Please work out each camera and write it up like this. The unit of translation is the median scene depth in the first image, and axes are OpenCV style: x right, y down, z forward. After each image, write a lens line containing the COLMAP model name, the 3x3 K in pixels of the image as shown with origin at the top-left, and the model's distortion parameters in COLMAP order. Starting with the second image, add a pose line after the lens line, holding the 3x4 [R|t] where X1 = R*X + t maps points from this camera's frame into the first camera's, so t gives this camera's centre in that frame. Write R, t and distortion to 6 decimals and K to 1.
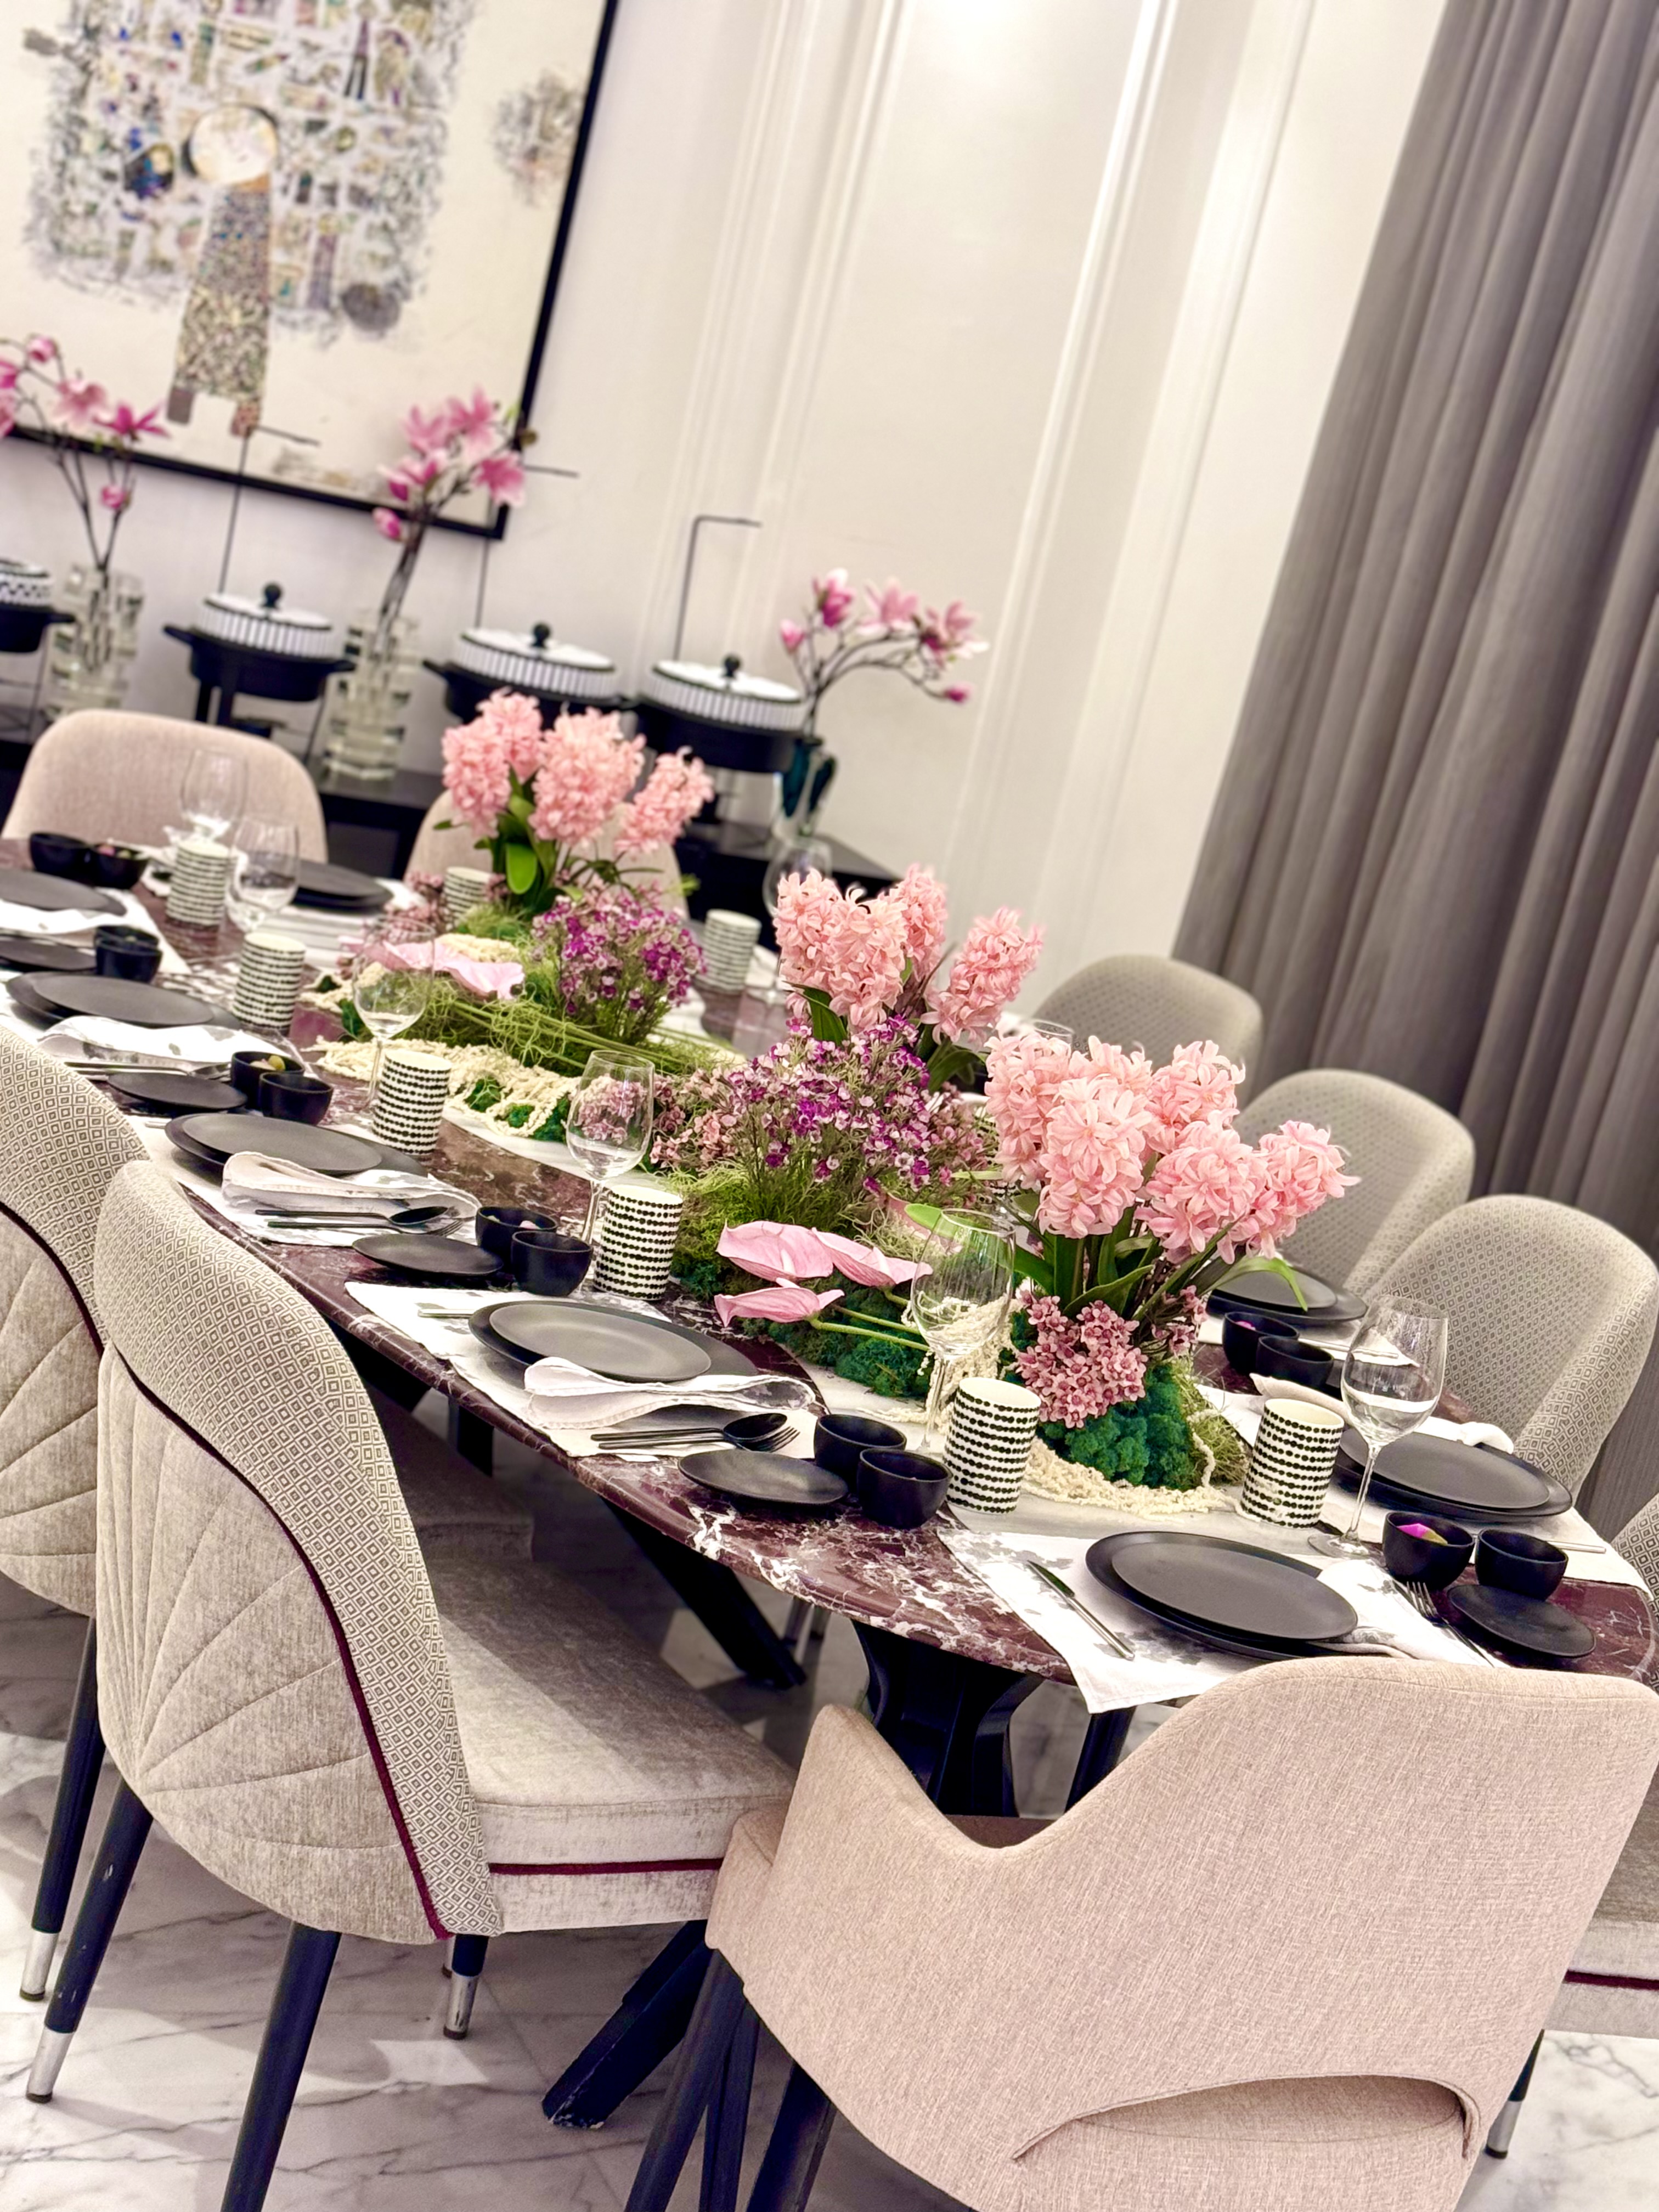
lens RADIAL K [[3610.3, 0, 843.3], [0, 3610.3, 1139.6], [0, 0, 1]] dist [0.098059, 0.000000]
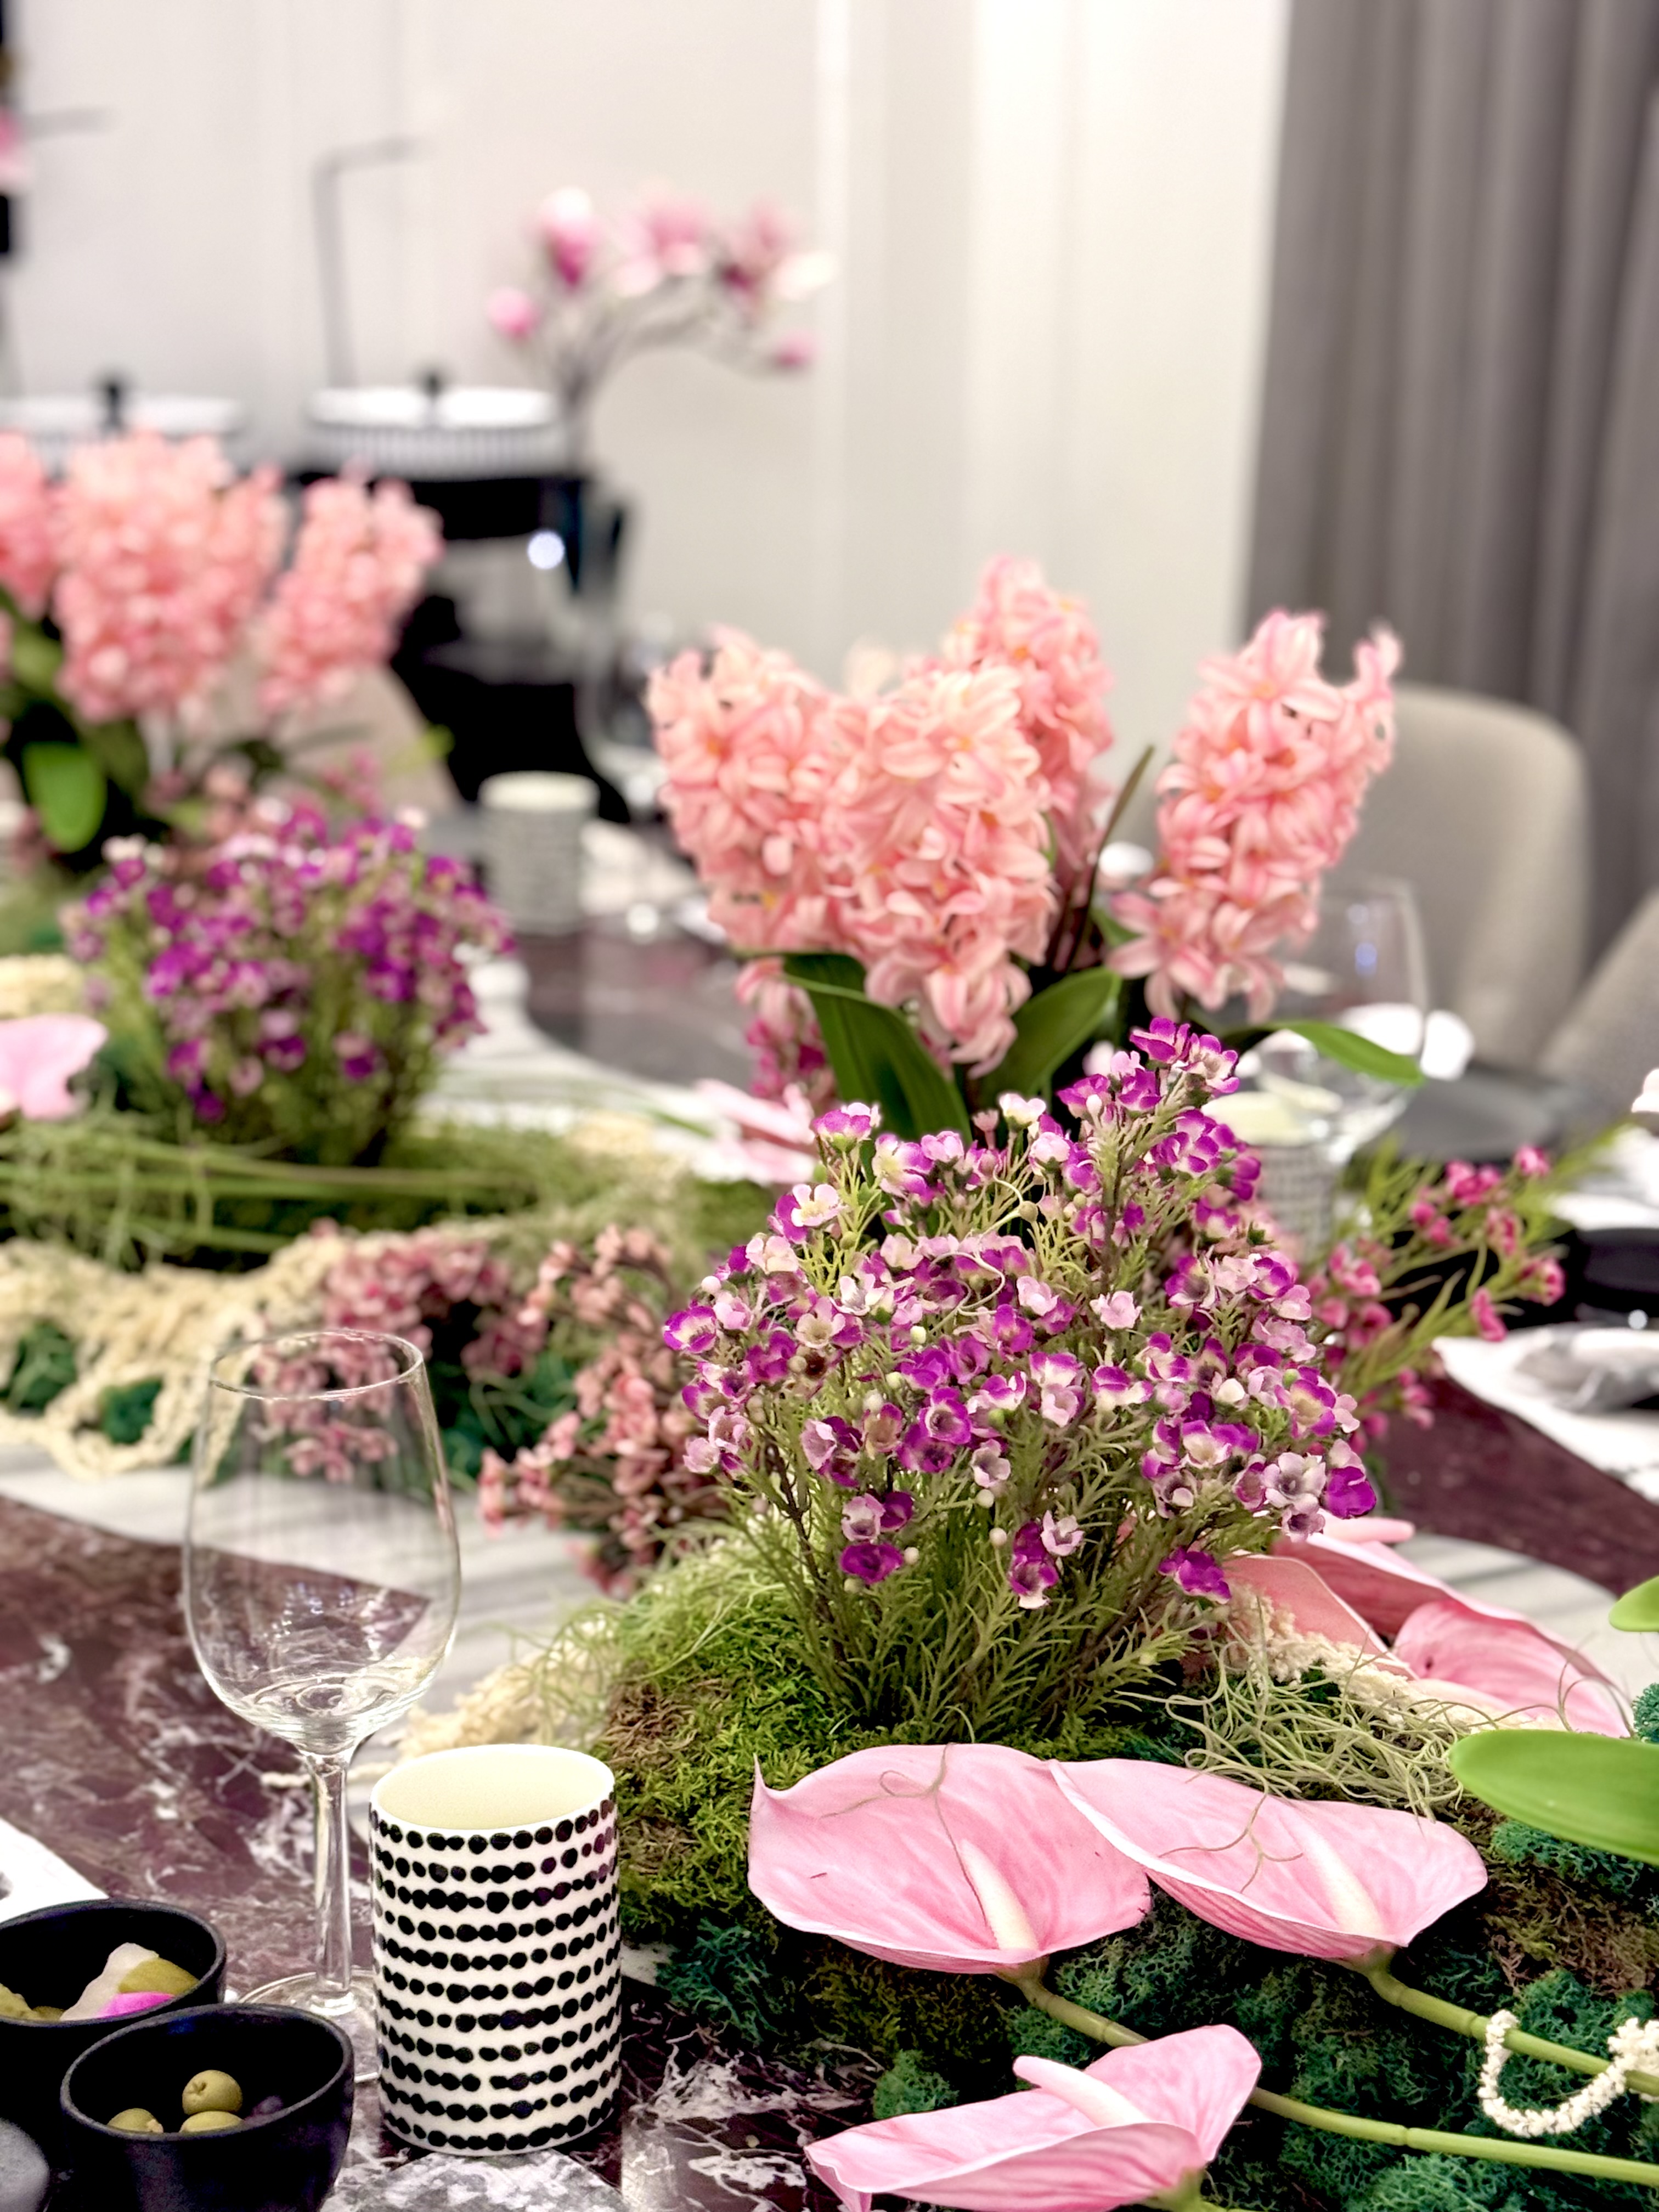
lens RADIAL K [[3610.3, 0, 850.4], [0, 3610.3, 1101.0], [0, 0, 1]] dist [0.098059, 0.000000]
pose [[0.974192, -0.222293, 0.039184, -0.022116], [0.220319, 0.974192, 0.049080, -0.044191], [-0.049083, -0.039180, 0.998026, 0.633341]]
